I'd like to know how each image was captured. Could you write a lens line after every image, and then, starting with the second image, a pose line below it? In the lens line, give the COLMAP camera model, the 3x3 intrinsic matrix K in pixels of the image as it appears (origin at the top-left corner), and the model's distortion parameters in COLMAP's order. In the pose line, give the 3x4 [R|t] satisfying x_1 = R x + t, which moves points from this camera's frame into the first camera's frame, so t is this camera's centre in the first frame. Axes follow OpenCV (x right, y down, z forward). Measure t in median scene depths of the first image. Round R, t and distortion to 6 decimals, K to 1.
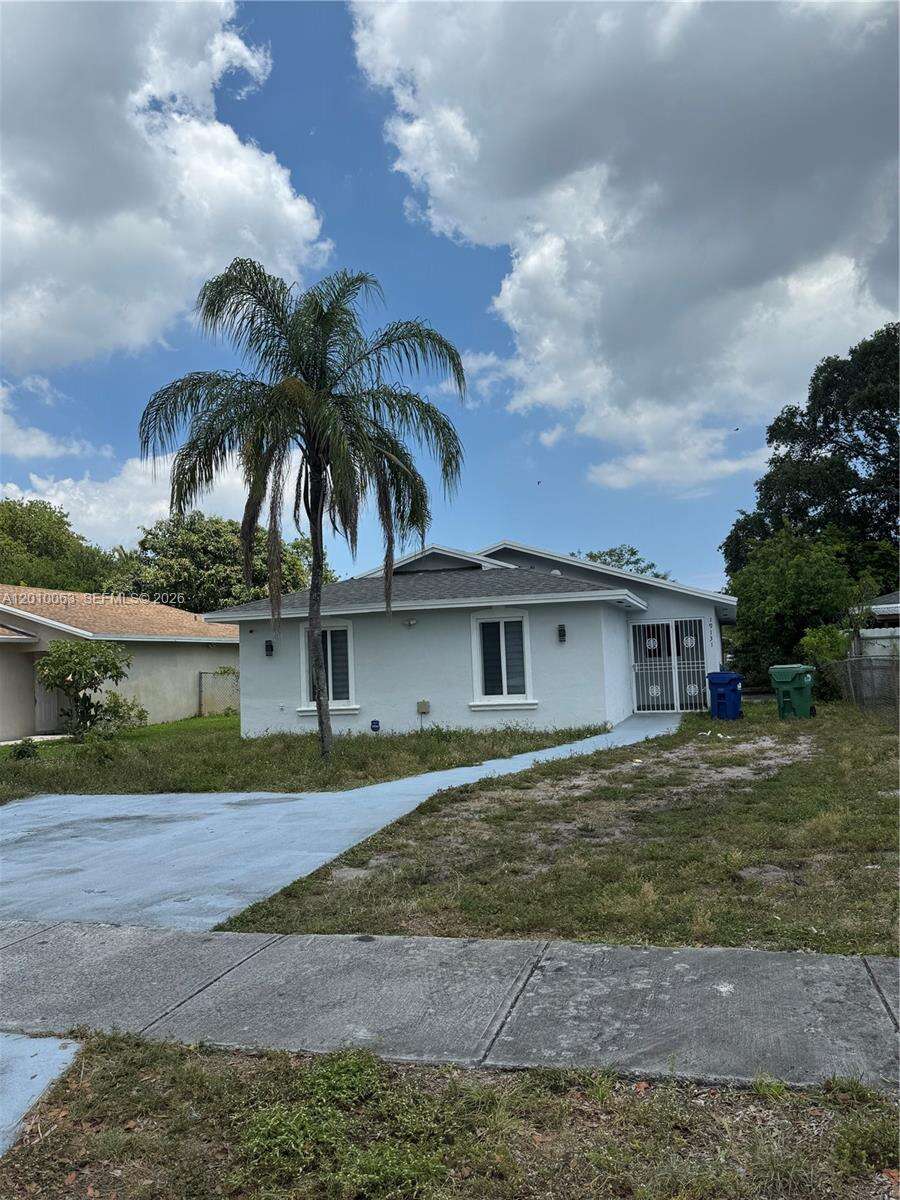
lens RADIAL K [[971.7, 0, 424.0], [0, 971.7, 590.0], [0, 0, 1]] dist [0.095480, 0.002338]
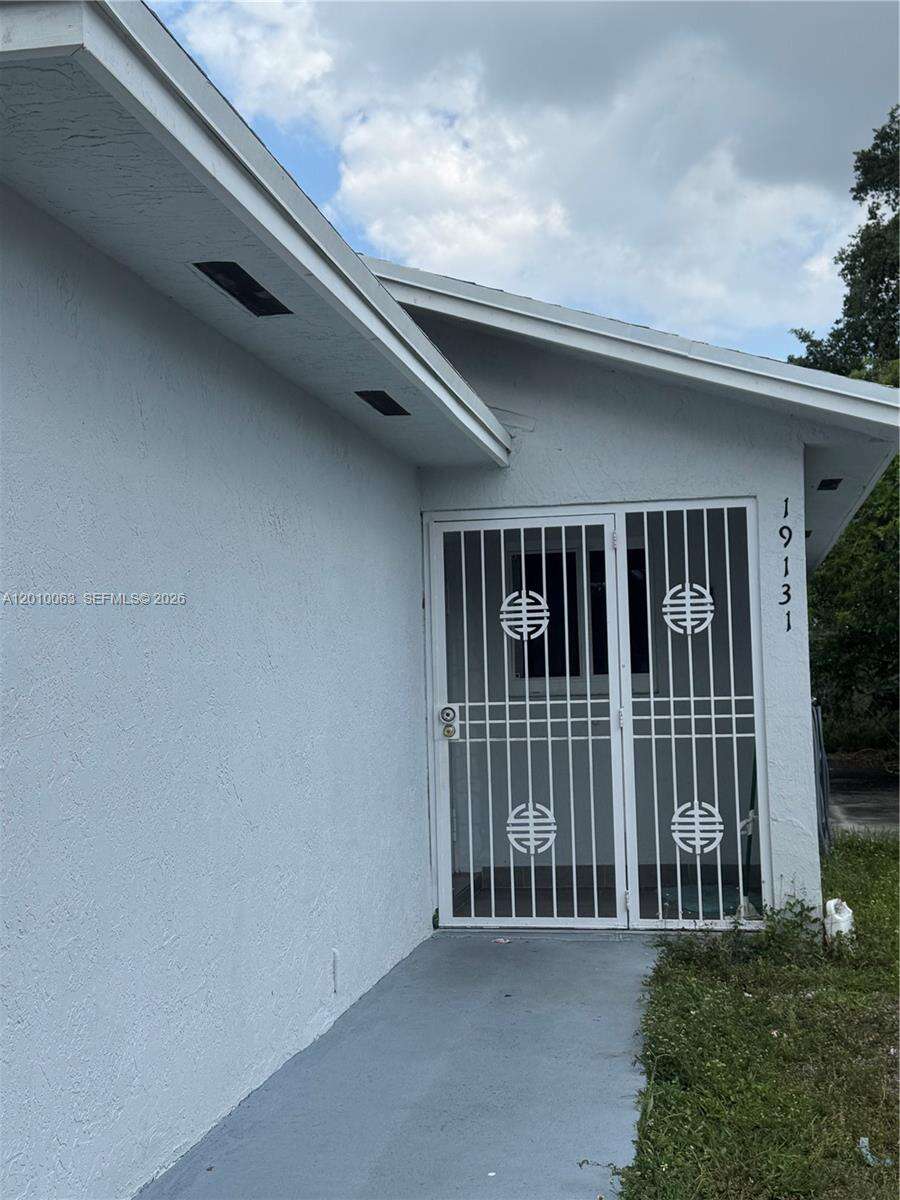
lens RADIAL K [[1520.1, 0, 450.0], [0, 1520.1, 600.0], [0, 0, 1]] dist [0.127228, 0.014423]
pose [[0.992798, 0.017254, 0.118548, 0.176330], [-0.020791, 0.999373, 0.028661, 0.042042], [-0.117979, -0.030920, 0.992535, 0.662903]]
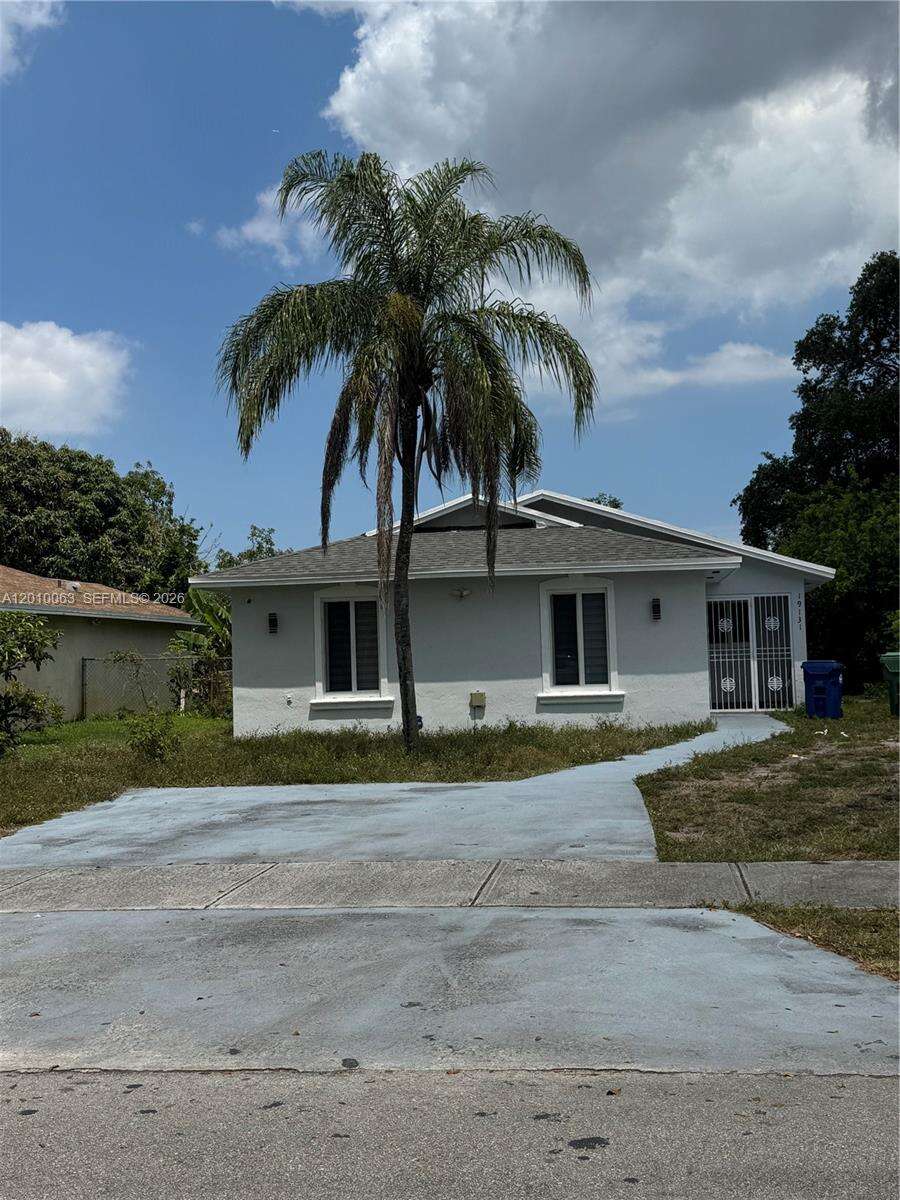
lens RADIAL K [[1488.4, 0, 450.0], [0, 1488.4, 600.0], [0, 0, 1]] dist [0.079153, 0.018806]
pose [[0.986649, 0.015916, 0.162083, -0.187363], [-0.021045, 0.999329, 0.029974, 0.002499], [-0.161497, -0.032985, 0.986322, -0.162364]]
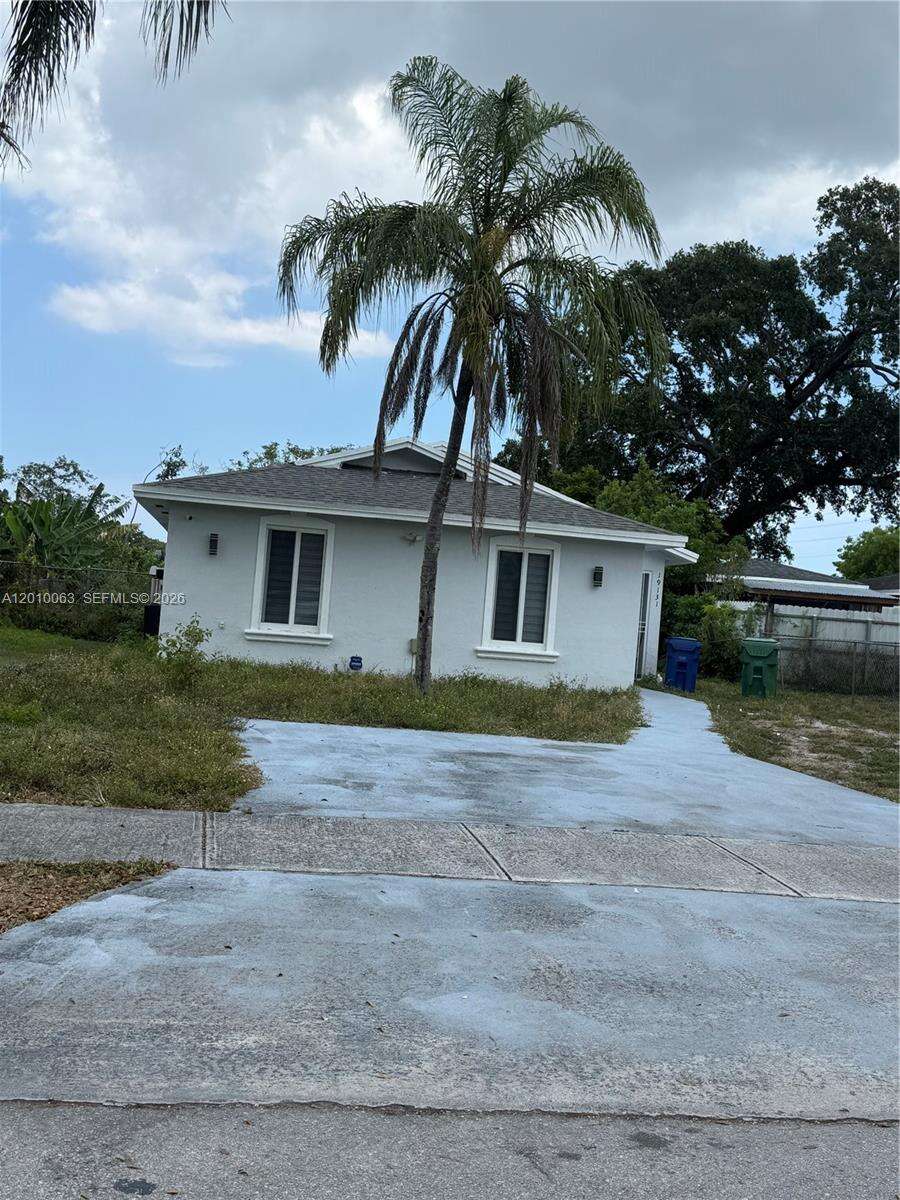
lens RADIAL K [[1402.1, 0, 450.0], [0, 1402.1, 600.0], [0, 0, 1]] dist [0.117477, 0.003179]
pose [[0.892825, 0.115808, 0.435261, -0.402770], [-0.150371, 0.987573, 0.045686, 0.022964], [-0.424561, -0.106240, 0.899145, -0.027968]]
